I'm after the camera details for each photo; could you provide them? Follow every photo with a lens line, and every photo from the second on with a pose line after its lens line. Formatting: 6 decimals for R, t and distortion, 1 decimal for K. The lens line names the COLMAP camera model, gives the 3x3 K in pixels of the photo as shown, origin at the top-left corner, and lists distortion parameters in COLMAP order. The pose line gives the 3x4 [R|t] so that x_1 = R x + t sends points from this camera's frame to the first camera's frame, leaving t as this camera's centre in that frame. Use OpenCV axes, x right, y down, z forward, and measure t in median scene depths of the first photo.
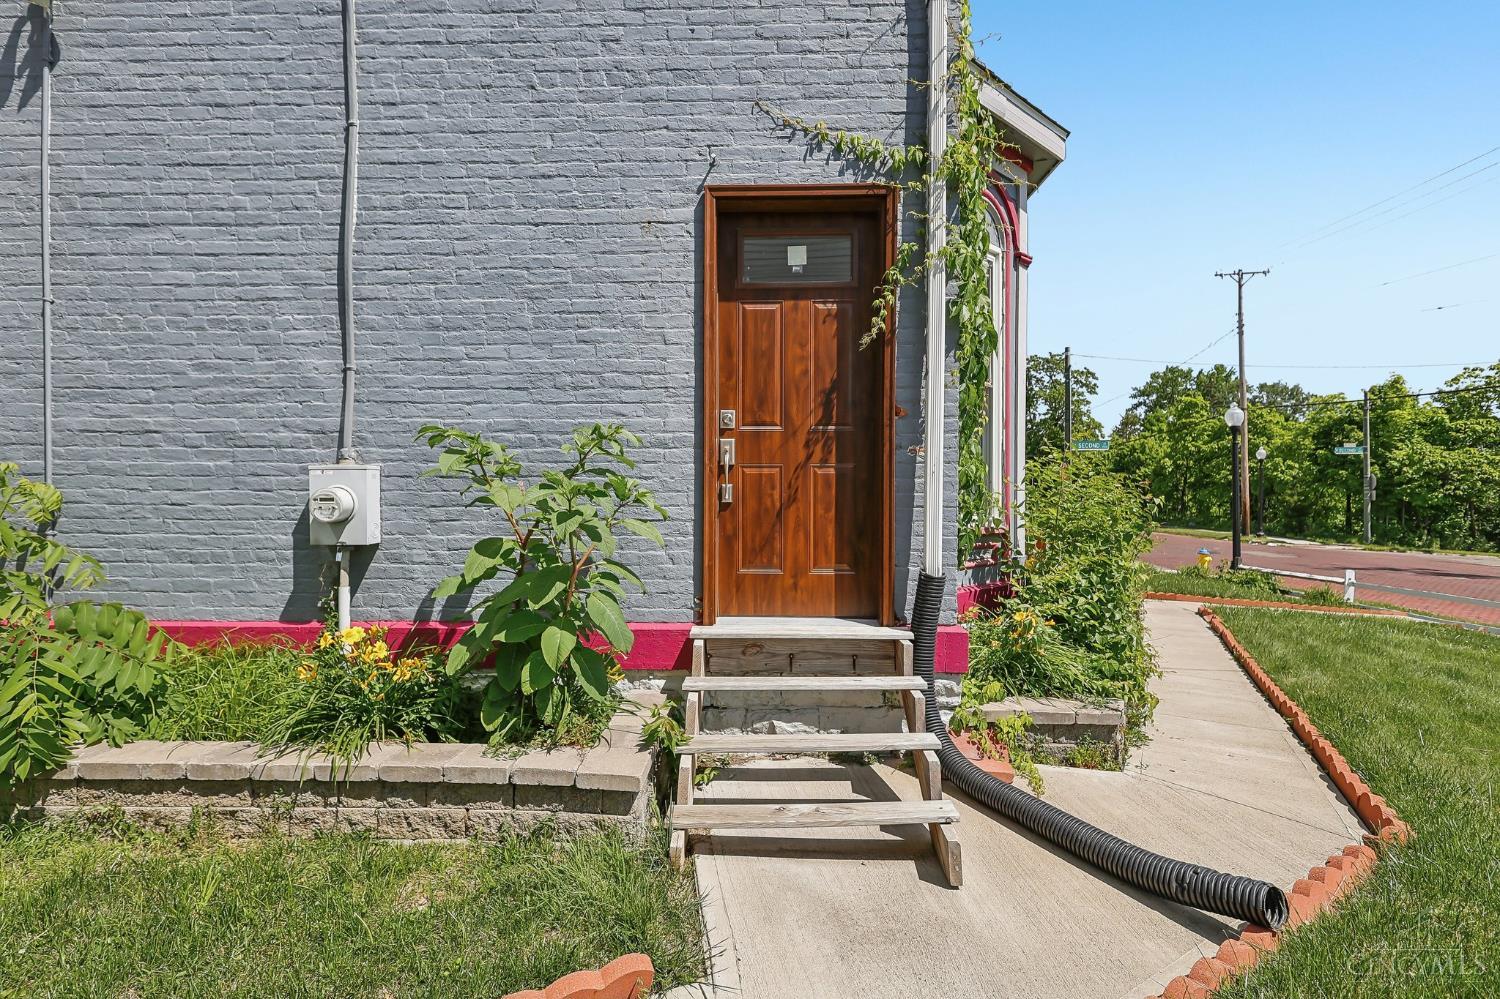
lens RADIAL K [[695.6, 0, 750.0], [0, 695.6, 499.5], [0, 0, 1]] dist [0.002620, 0.000002]
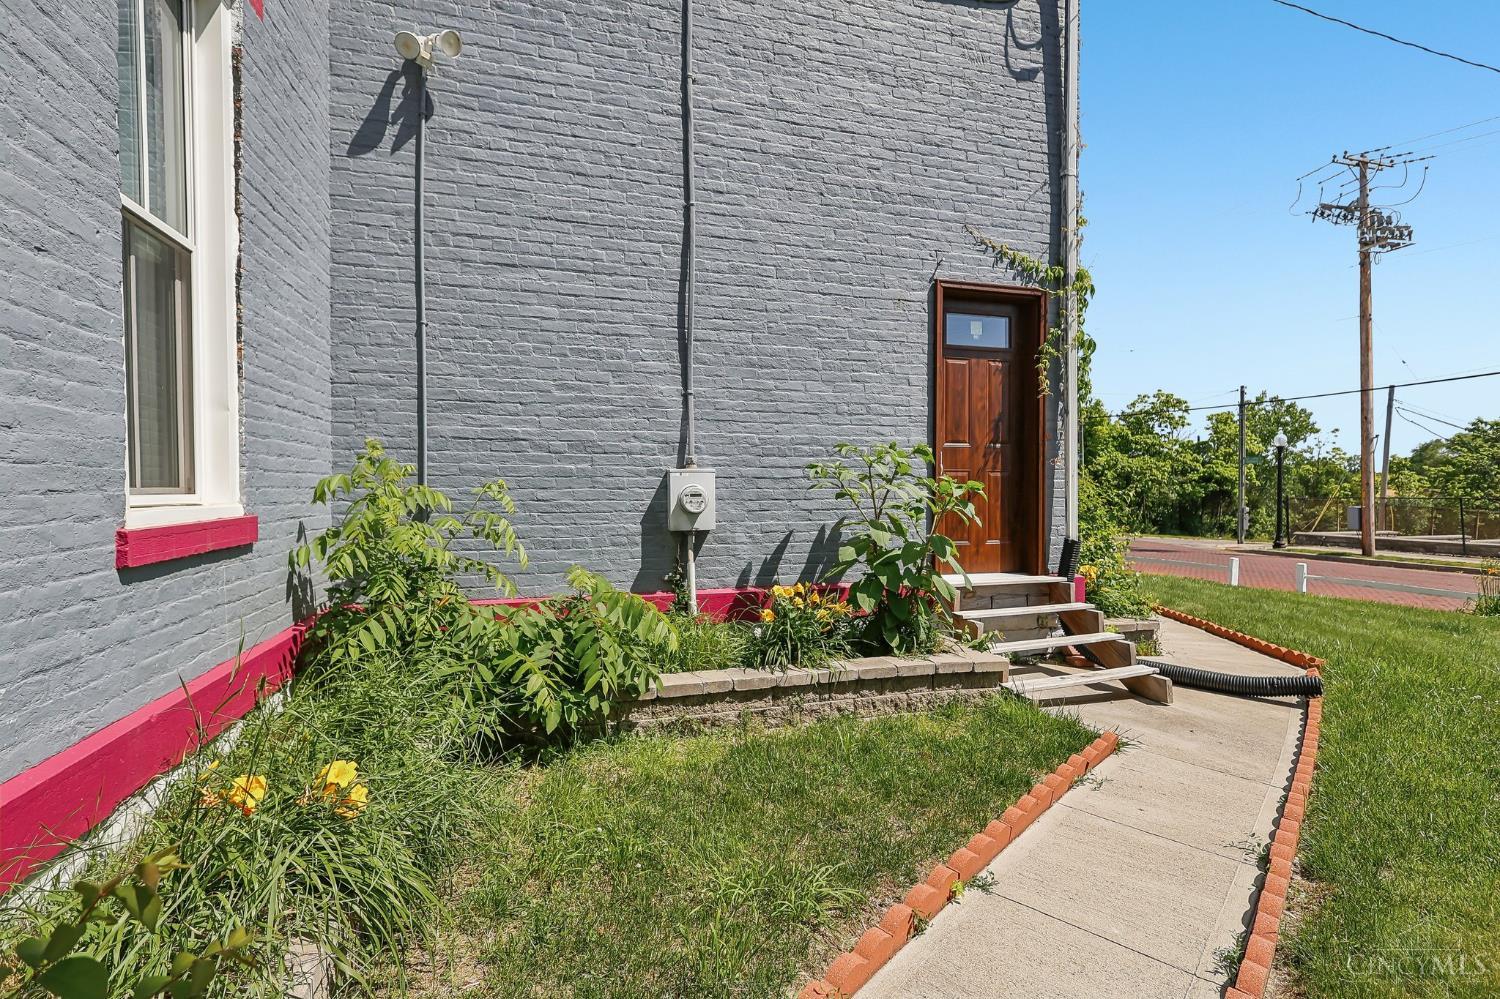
lens RADIAL K [[695.6, 0, 750.0], [0, 695.6, 499.5], [0, 0, 1]] dist [0.002620, 0.000002]
pose [[0.950114, -0.007937, 0.311801, -0.866439], [0.007790, 0.999968, 0.001719, 0.006322], [-0.311805, 0.000796, 0.950146, -0.255189]]
